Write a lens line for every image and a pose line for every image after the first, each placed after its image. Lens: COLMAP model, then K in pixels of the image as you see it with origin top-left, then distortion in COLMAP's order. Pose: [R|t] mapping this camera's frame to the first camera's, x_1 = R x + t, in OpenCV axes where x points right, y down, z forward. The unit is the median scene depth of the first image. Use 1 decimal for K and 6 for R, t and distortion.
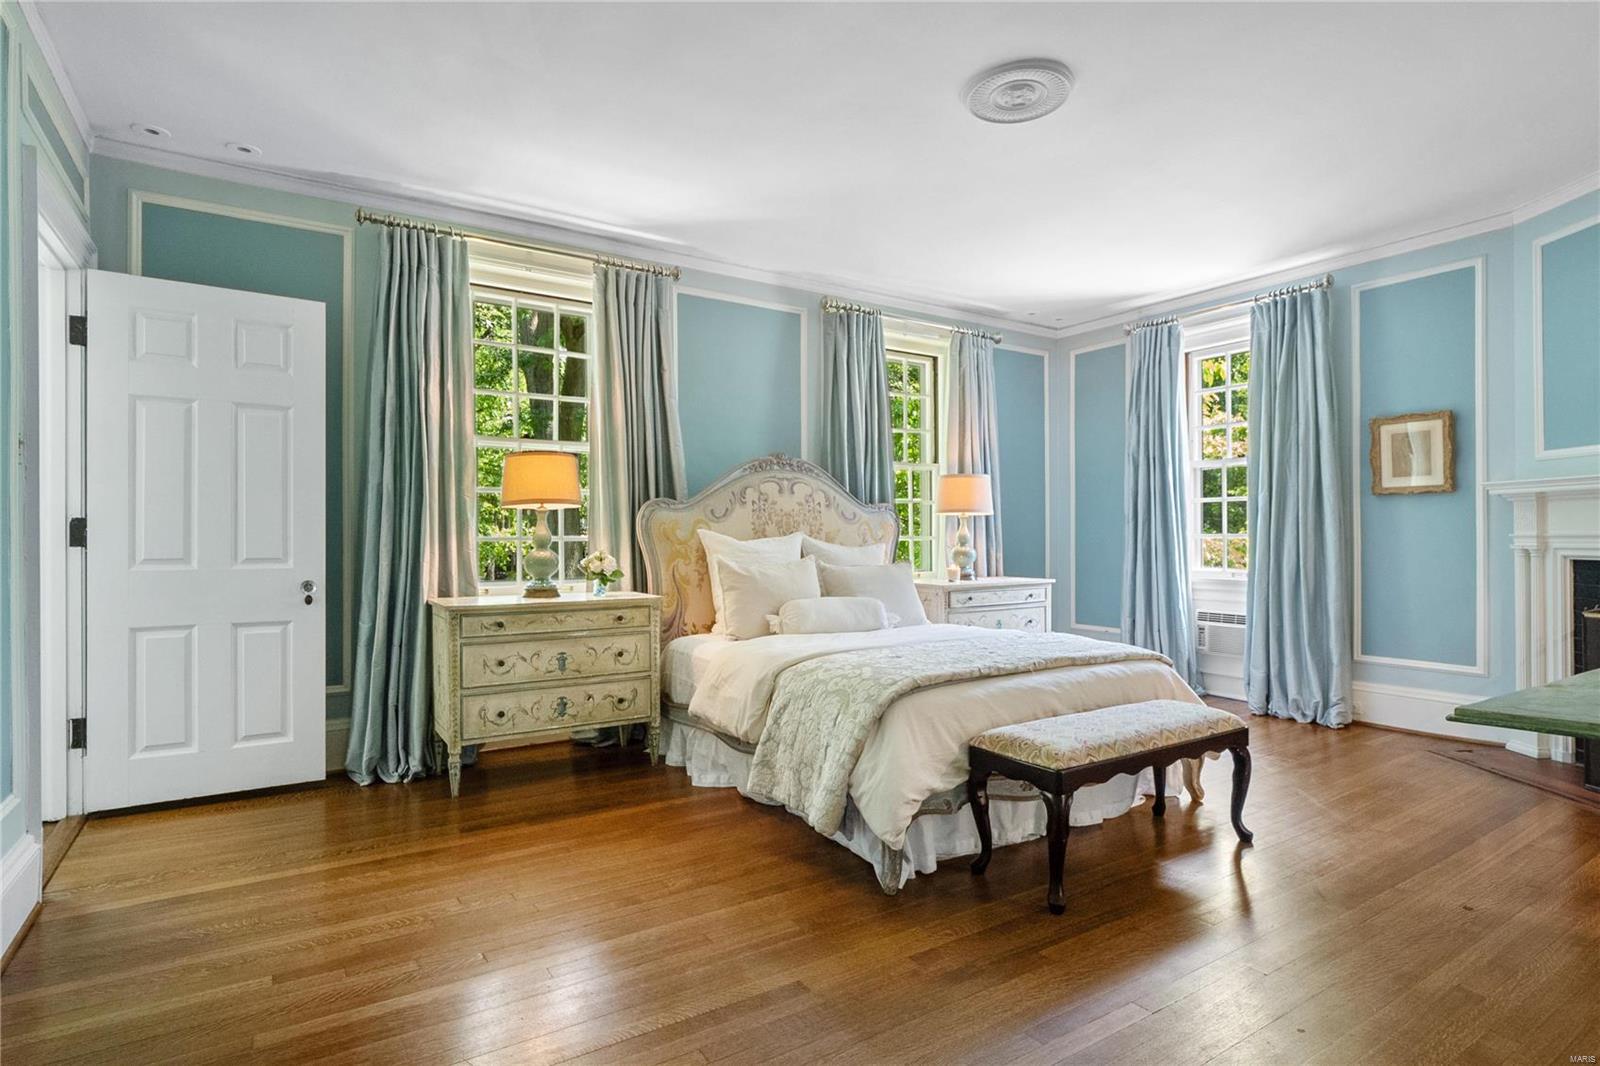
lens RADIAL K [[812.5, 0, 800.5], [0, 812.5, 539.6], [0, 0, 1]] dist [-0.003245, -0.001774]
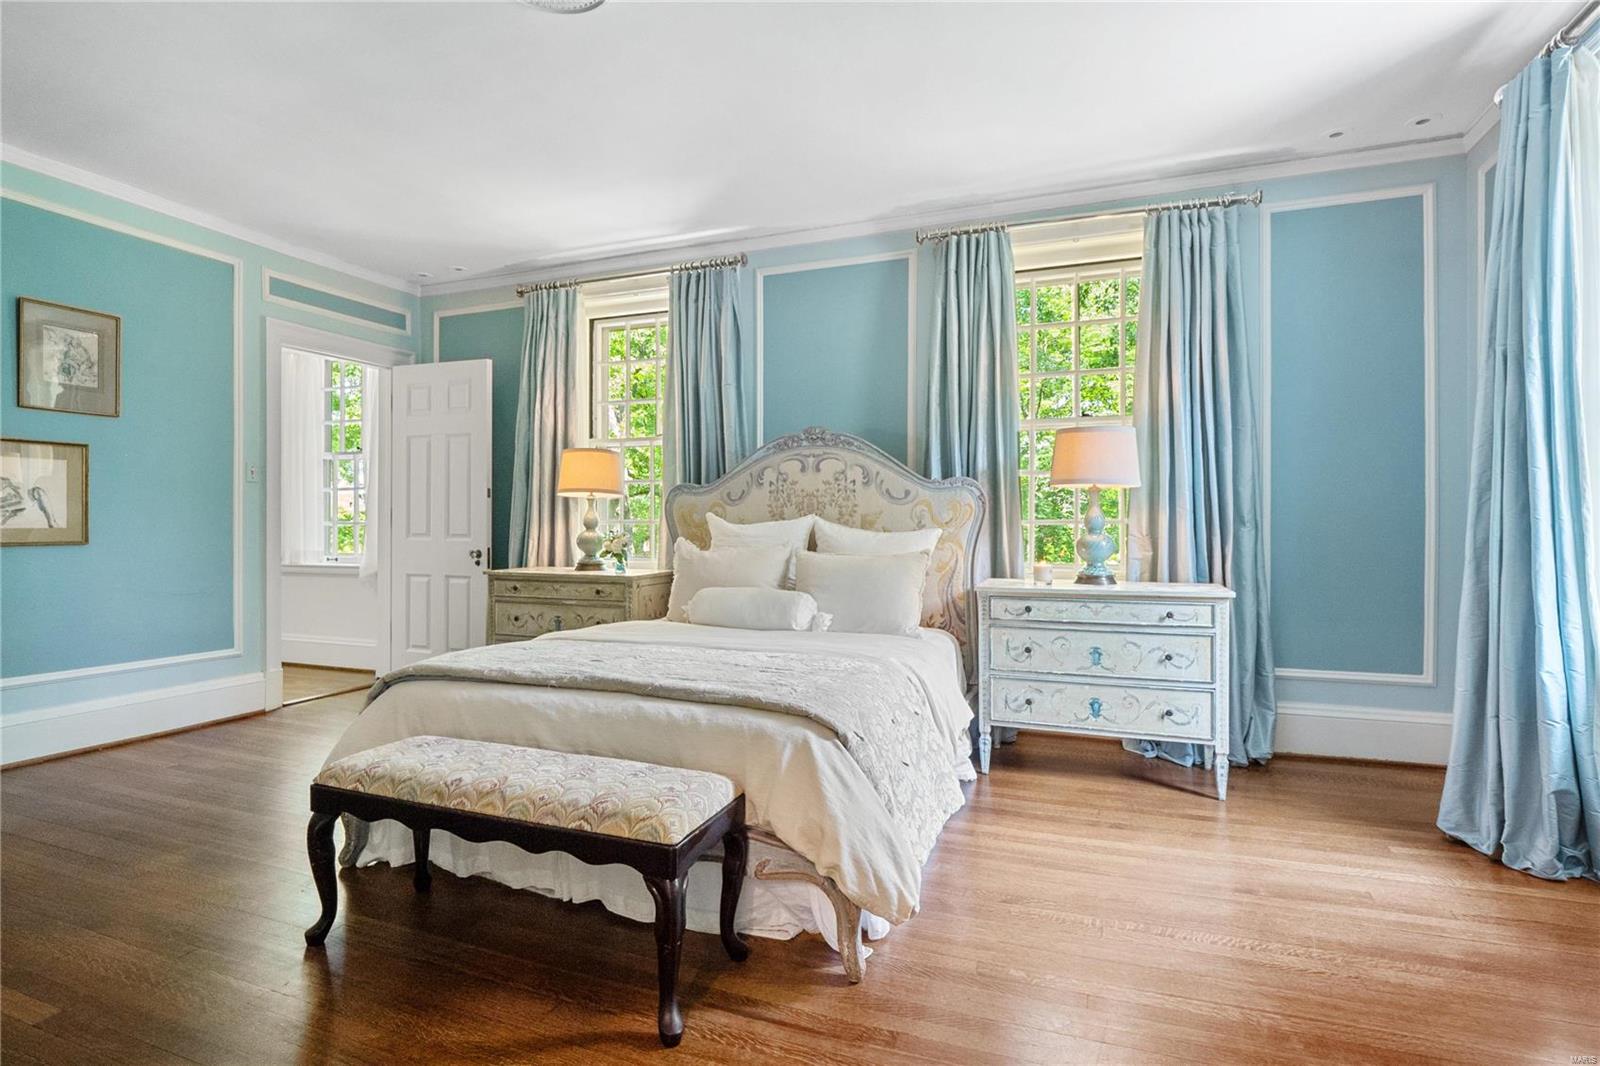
lens RADIAL K [[812.5, 0, 798.8], [0, 812.5, 522.2], [0, 0, 1]] dist [-0.003245, -0.001774]
pose [[0.575963, 0.003484, -0.817468, 0.720563], [-0.000652, 0.999993, 0.003803, -0.004388], [0.817475, -0.001658, 0.575961, 0.478969]]
